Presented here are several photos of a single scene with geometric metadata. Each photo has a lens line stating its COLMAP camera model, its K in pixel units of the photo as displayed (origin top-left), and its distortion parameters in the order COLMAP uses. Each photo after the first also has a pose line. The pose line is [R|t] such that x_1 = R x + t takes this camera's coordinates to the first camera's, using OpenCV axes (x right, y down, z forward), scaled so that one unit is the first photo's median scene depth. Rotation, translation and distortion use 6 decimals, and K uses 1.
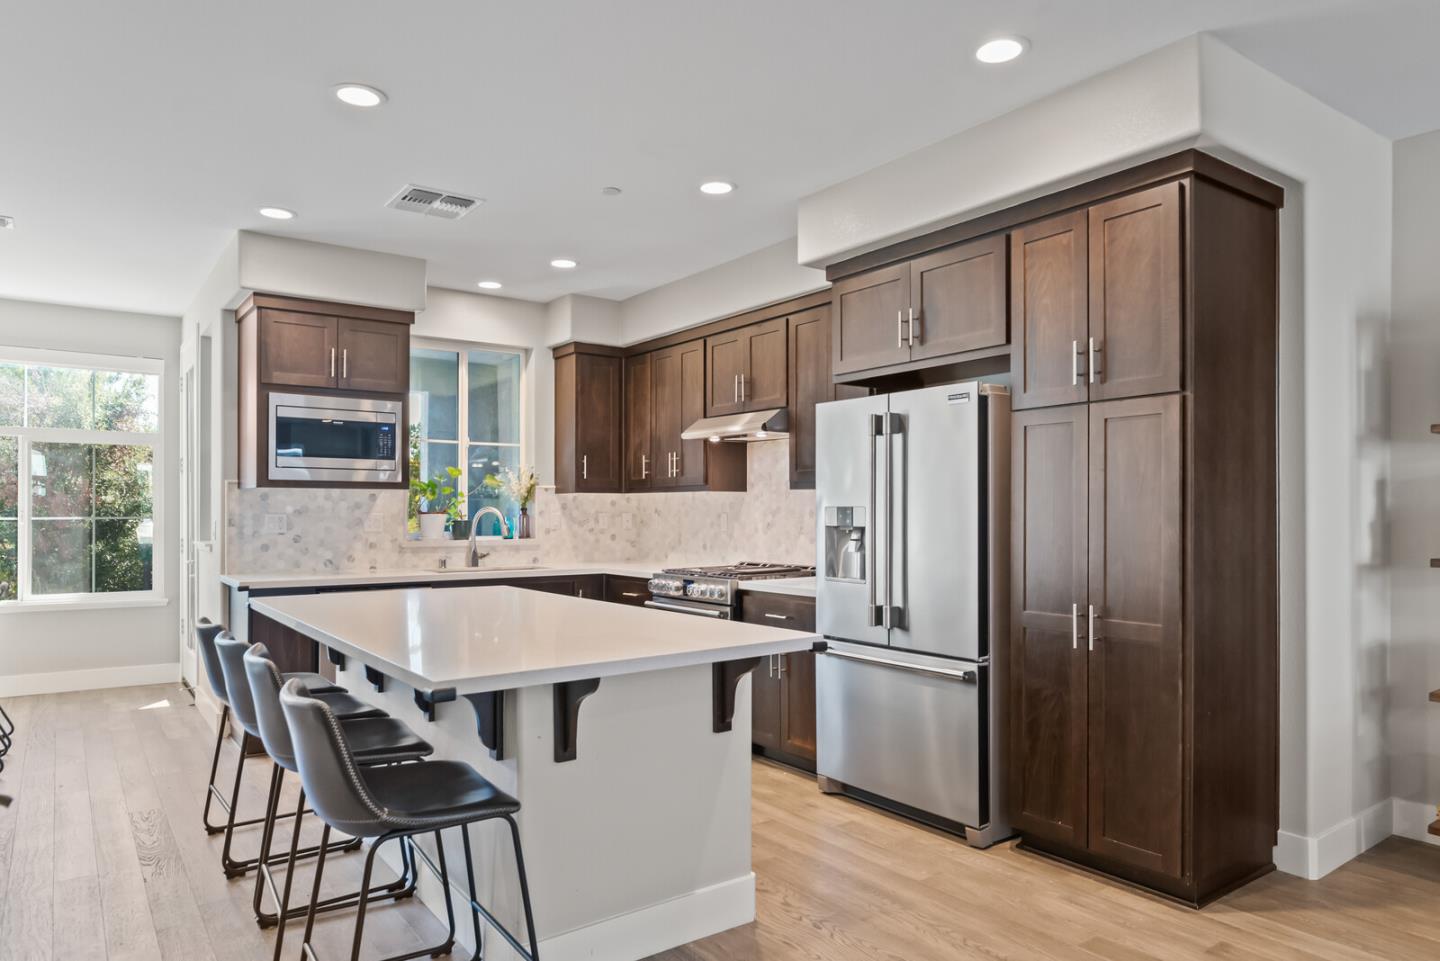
lens RADIAL K [[917.7, 0, 733.7], [0, 917.7, 510.9], [0, 0, 1]] dist [-0.005818, 0.002087]
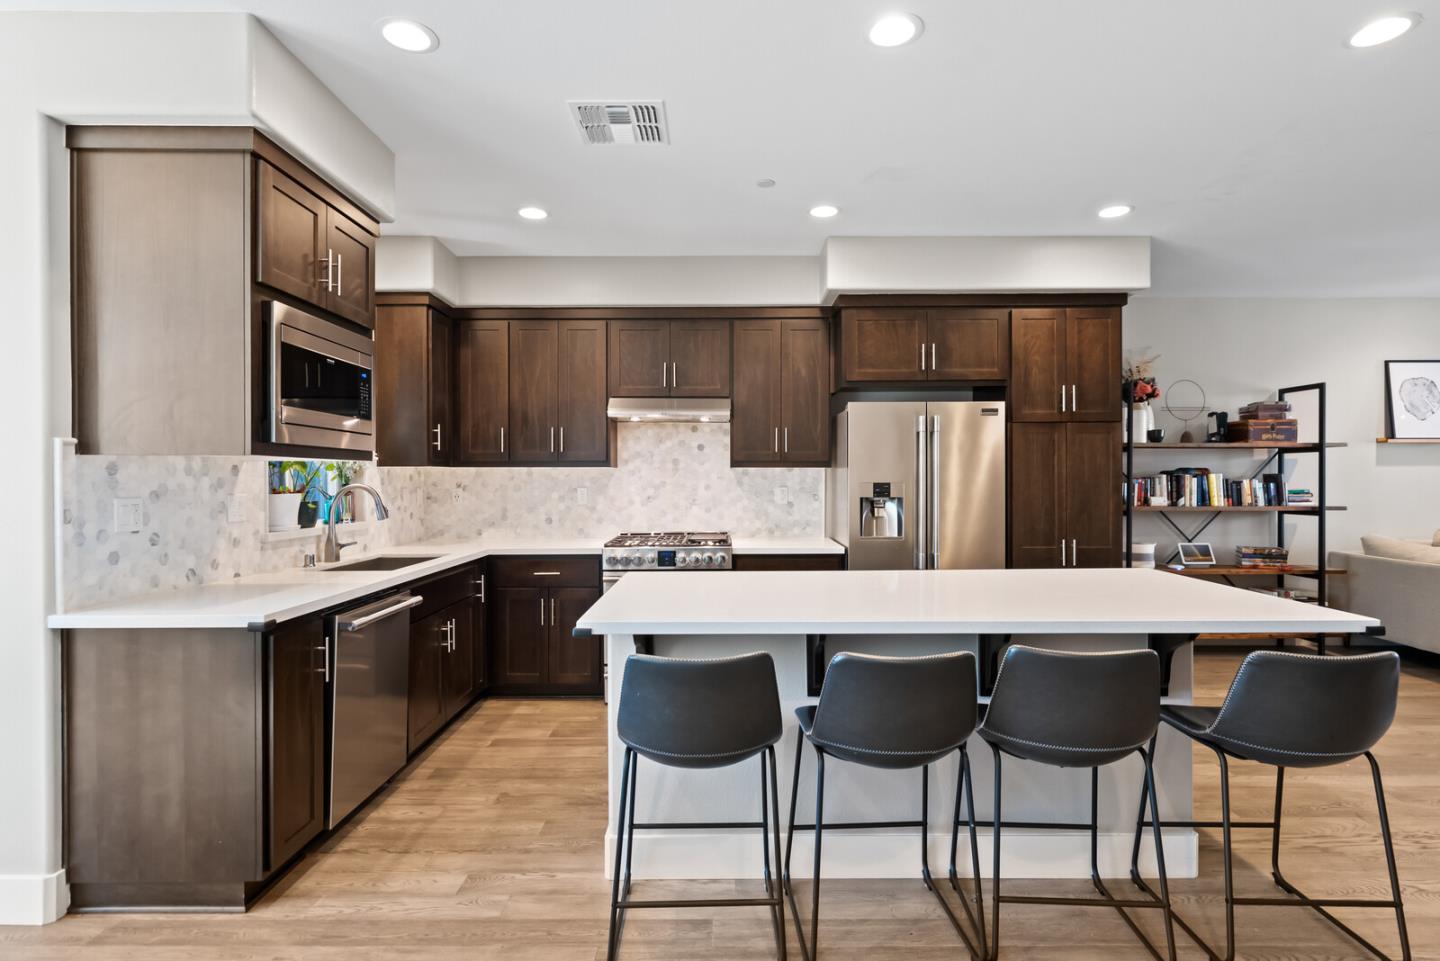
lens RADIAL K [[721.2, 0, 723.2], [0, 721.2, 485.0], [0, 0, 1]] dist [-0.002810, 0.001875]
pose [[0.594752, -0.008857, 0.803860, -0.628639], [0.002524, 0.999955, 0.009150, -0.008348], [-0.803905, -0.003413, 0.594748, 0.414882]]
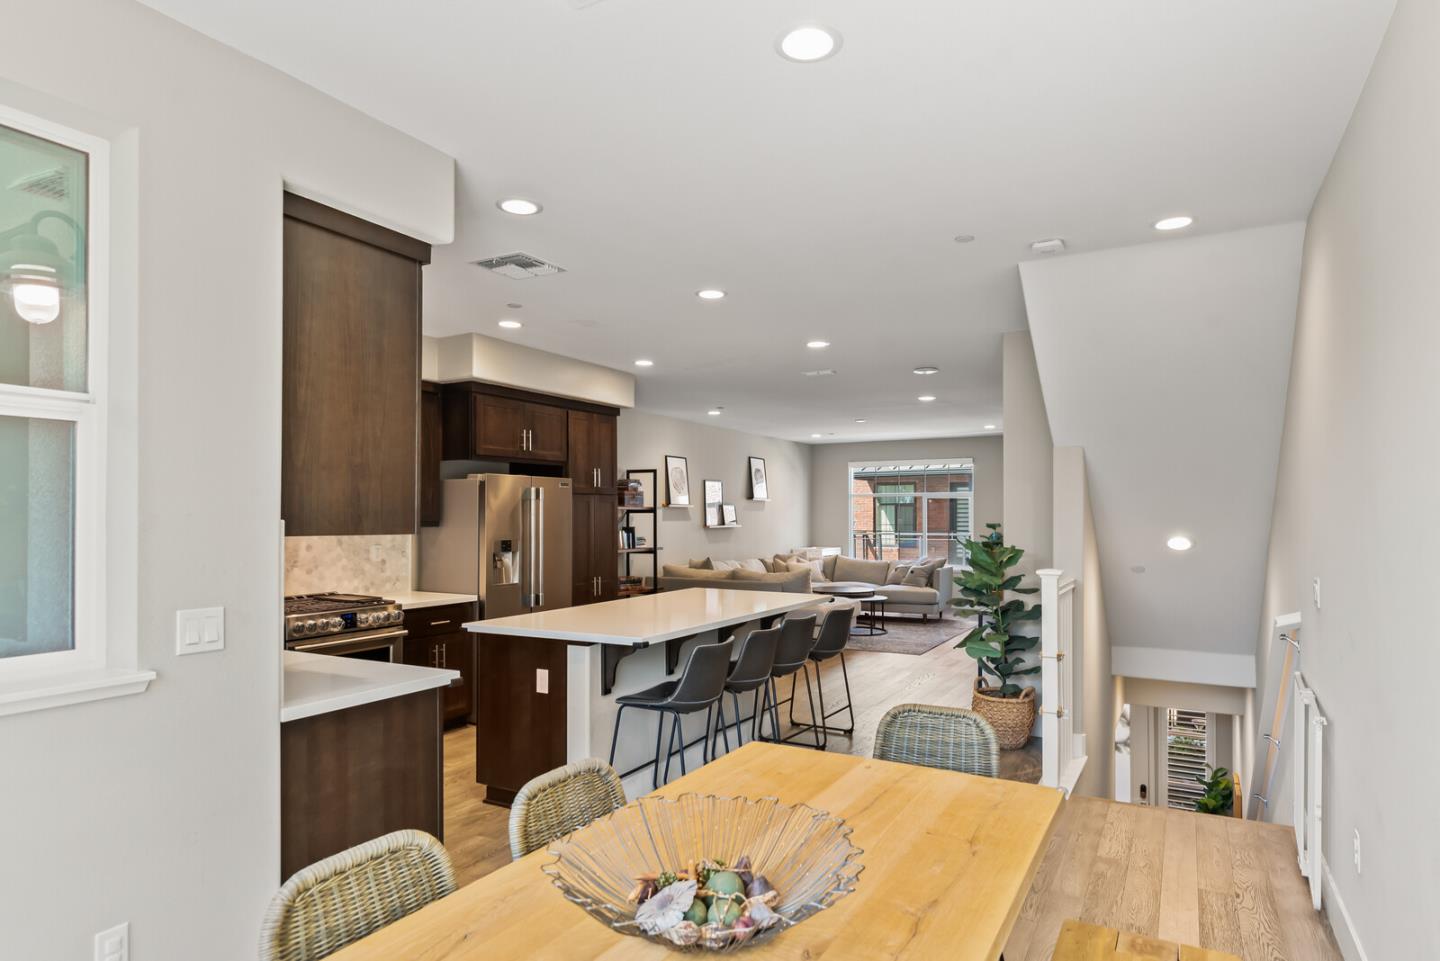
lens RADIAL K [[821.9, 0, 739.4], [0, 821.9, 510.7], [0, 0, 1]] dist [-0.003287, -0.000175]
pose [[-0.422668, 0.007253, 0.906255, -1.018408], [0.001061, 0.999971, -0.007508, -0.033362], [-0.906284, -0.002211, -0.422664, 0.913935]]
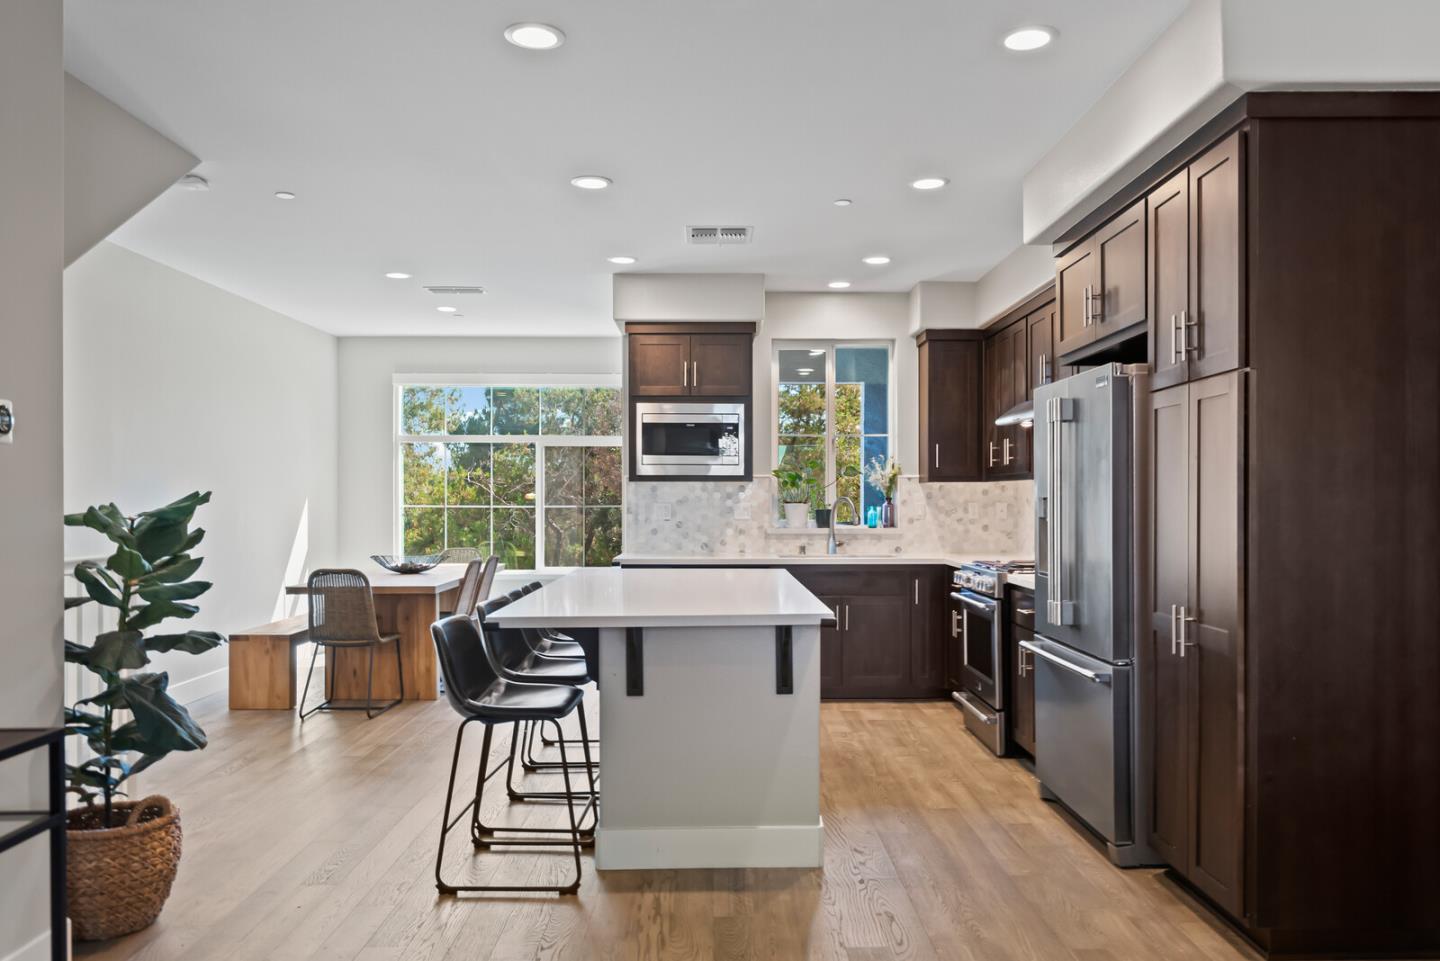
lens RADIAL K [[1072.0, 0, 730.1], [0, 1072.0, 495.0], [0, 0, 1]] dist [0.001617, 0.010855]
pose [[0.810930, -0.003459, -0.585134, 0.372368], [0.001889, 0.999993, -0.003293, -0.002656], [0.585141, 0.001566, 0.810930, -0.069365]]
